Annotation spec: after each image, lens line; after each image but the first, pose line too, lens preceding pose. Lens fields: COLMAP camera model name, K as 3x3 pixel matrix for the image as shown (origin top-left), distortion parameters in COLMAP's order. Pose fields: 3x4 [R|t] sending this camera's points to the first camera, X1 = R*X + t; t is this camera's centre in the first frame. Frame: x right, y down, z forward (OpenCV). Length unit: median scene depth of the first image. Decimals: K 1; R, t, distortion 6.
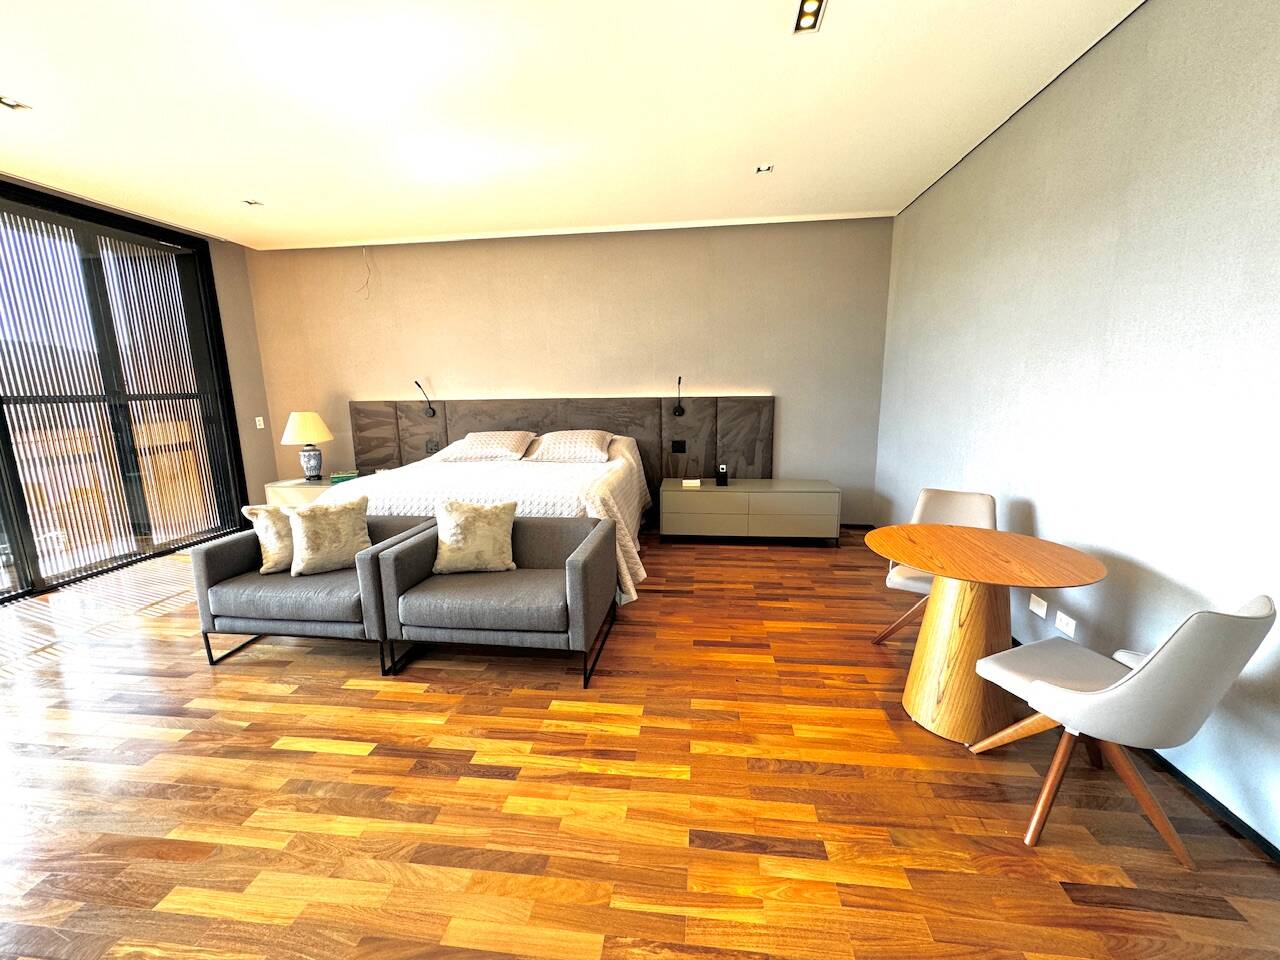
lens RADIAL K [[506.7, 0, 640.0], [0, 506.7, 480.0], [0, 0, 1]] dist [-0.004185, -0.000173]
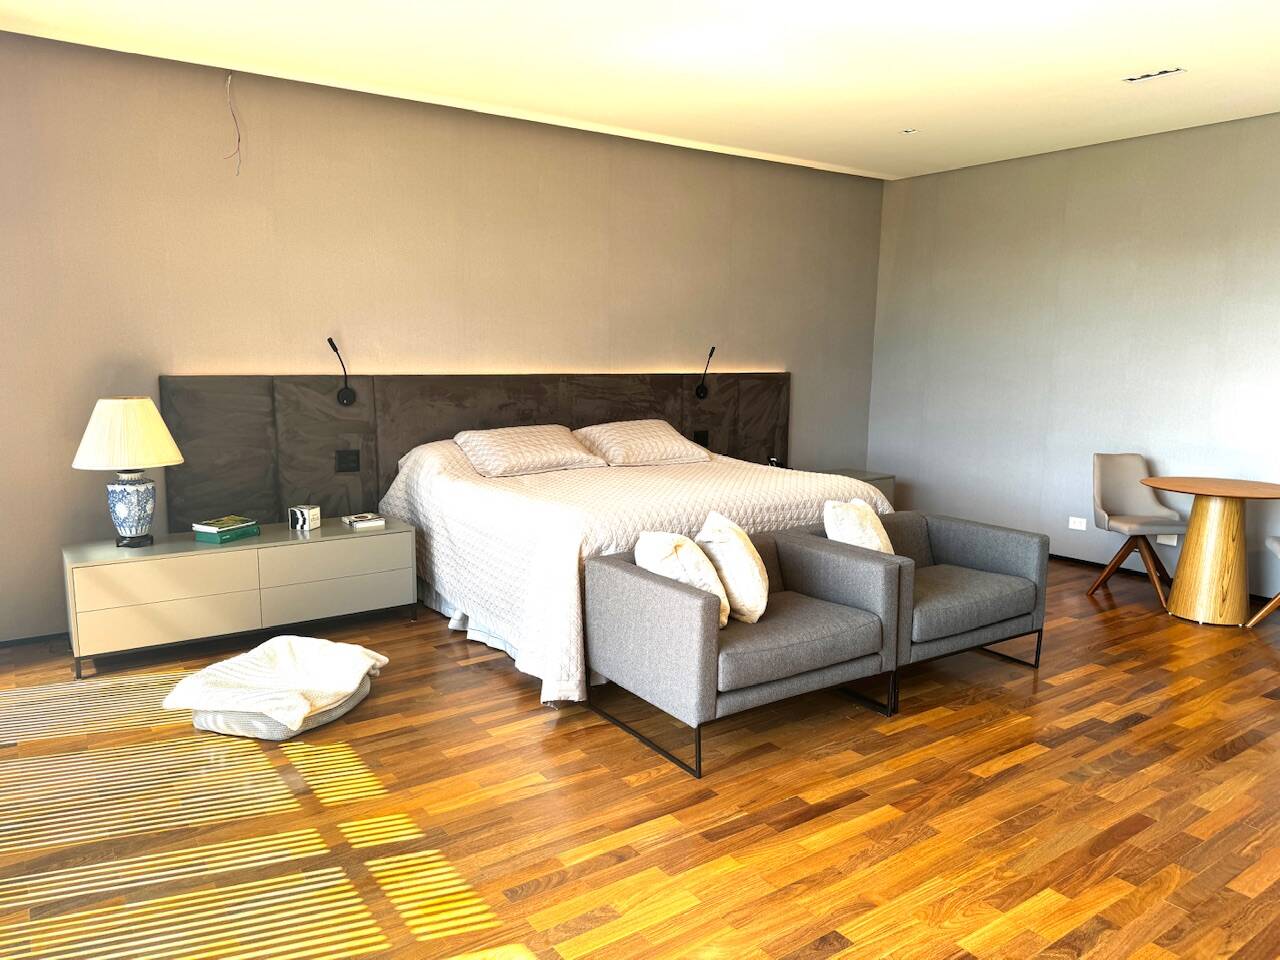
lens RADIAL K [[900.3, 0, 640.0], [0, 900.3, 480.0], [0, 0, 1]] dist [0.047390, -0.075354]
pose [[0.744876, -0.071179, 0.663395, -1.632075], [0.099770, 0.994997, -0.005266, -0.017191], [-0.659701, 0.070109, 0.748251, 0.151120]]
